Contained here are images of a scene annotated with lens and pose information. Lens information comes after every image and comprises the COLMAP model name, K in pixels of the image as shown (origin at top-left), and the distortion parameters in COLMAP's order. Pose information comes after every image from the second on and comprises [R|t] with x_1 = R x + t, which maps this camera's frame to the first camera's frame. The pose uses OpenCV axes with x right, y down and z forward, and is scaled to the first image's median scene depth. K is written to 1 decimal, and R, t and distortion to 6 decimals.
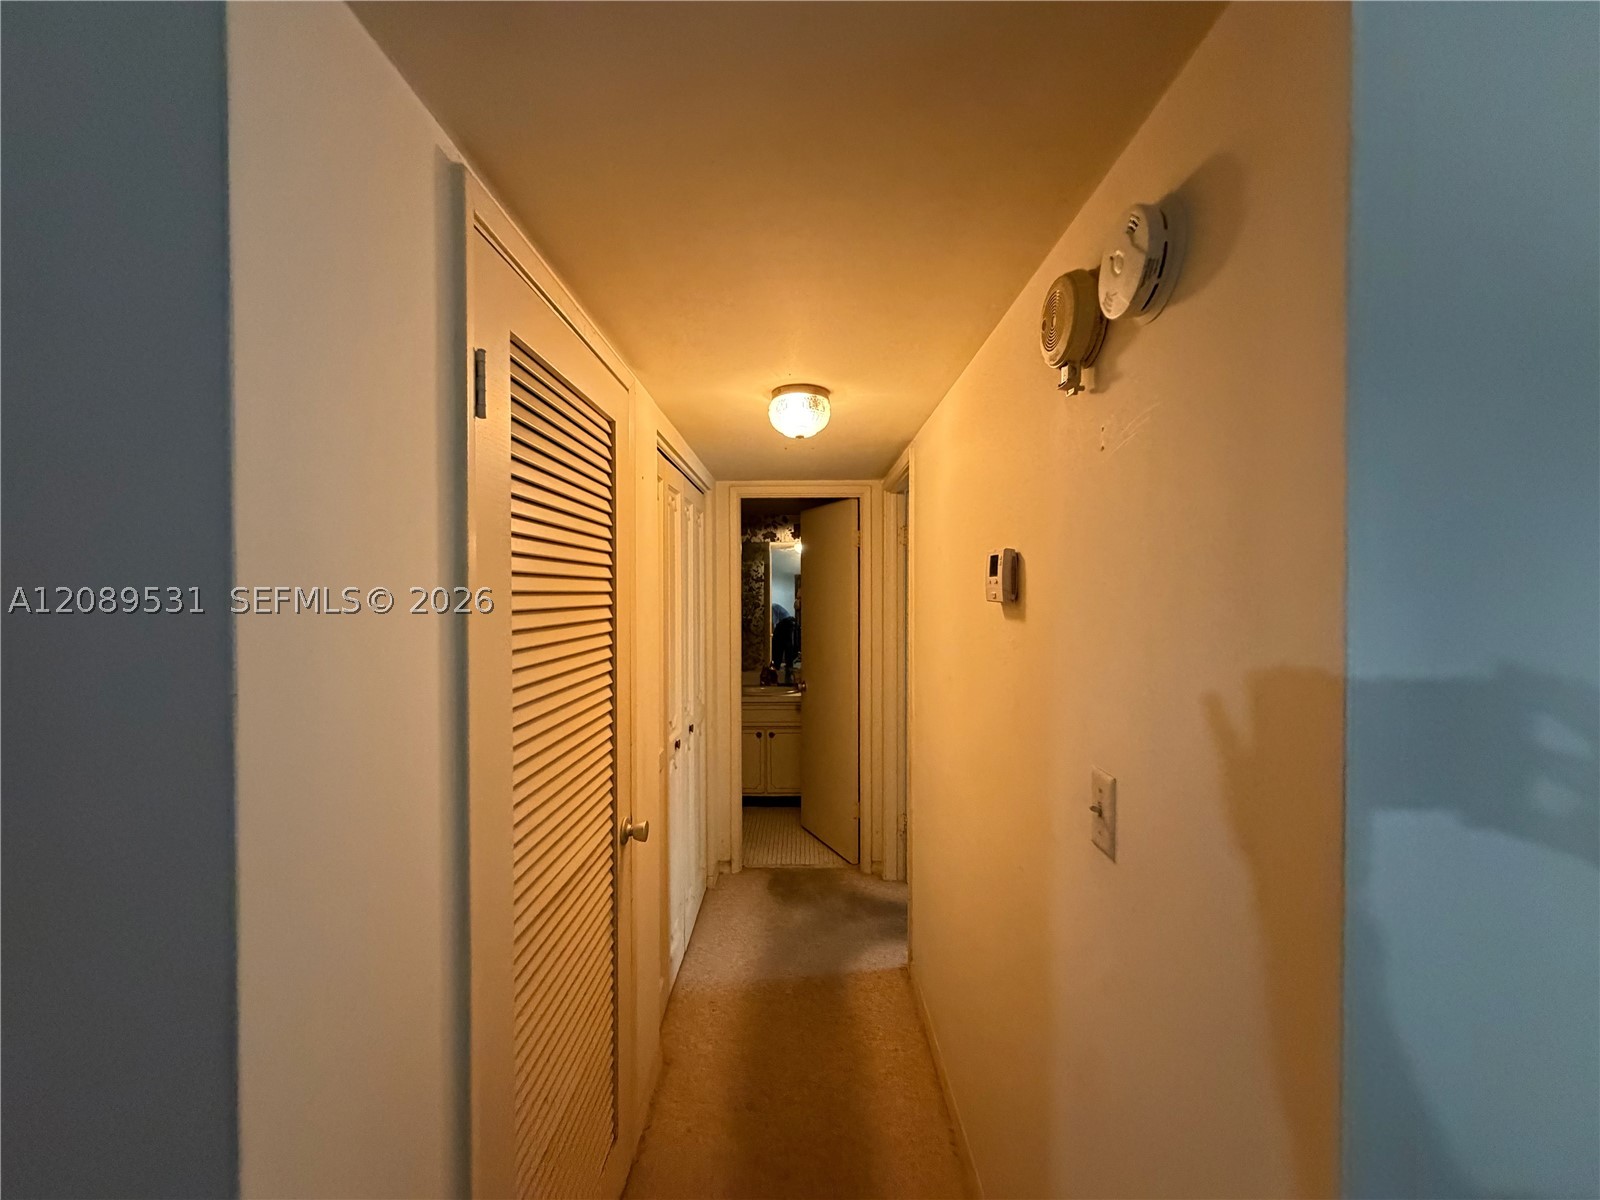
lens RADIAL K [[636.9, 0, 800.0], [0, 636.9, 599.2], [0, 0, 1]] dist [0.000109, -0.000485]
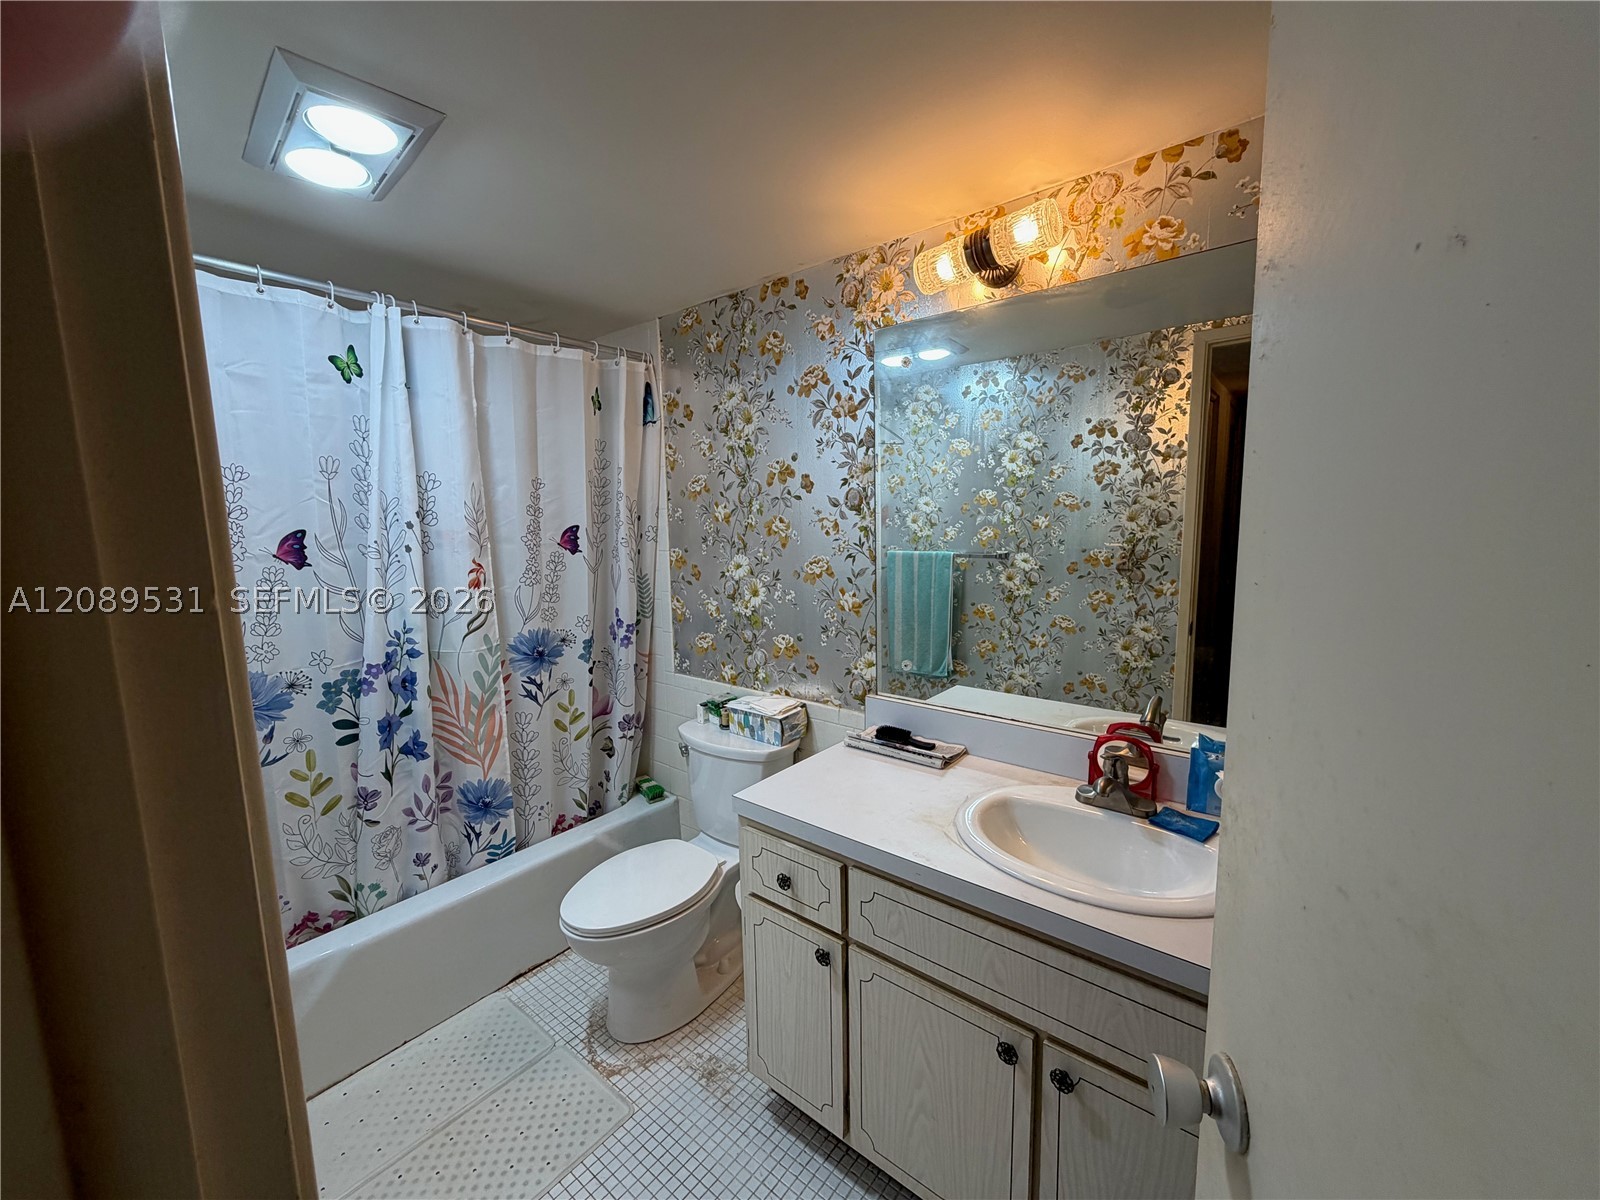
lens RADIAL K [[636.9, 0, 801.1], [0, 636.9, 598.9], [0, 0, 1]] dist [0.000109, -0.000485]
pose [[0.784869, 0.068578, -0.615855, 0.009647], [0.011035, 0.992153, 0.124544, 0.013300], [0.619563, -0.104547, 0.777953, 0.782039]]
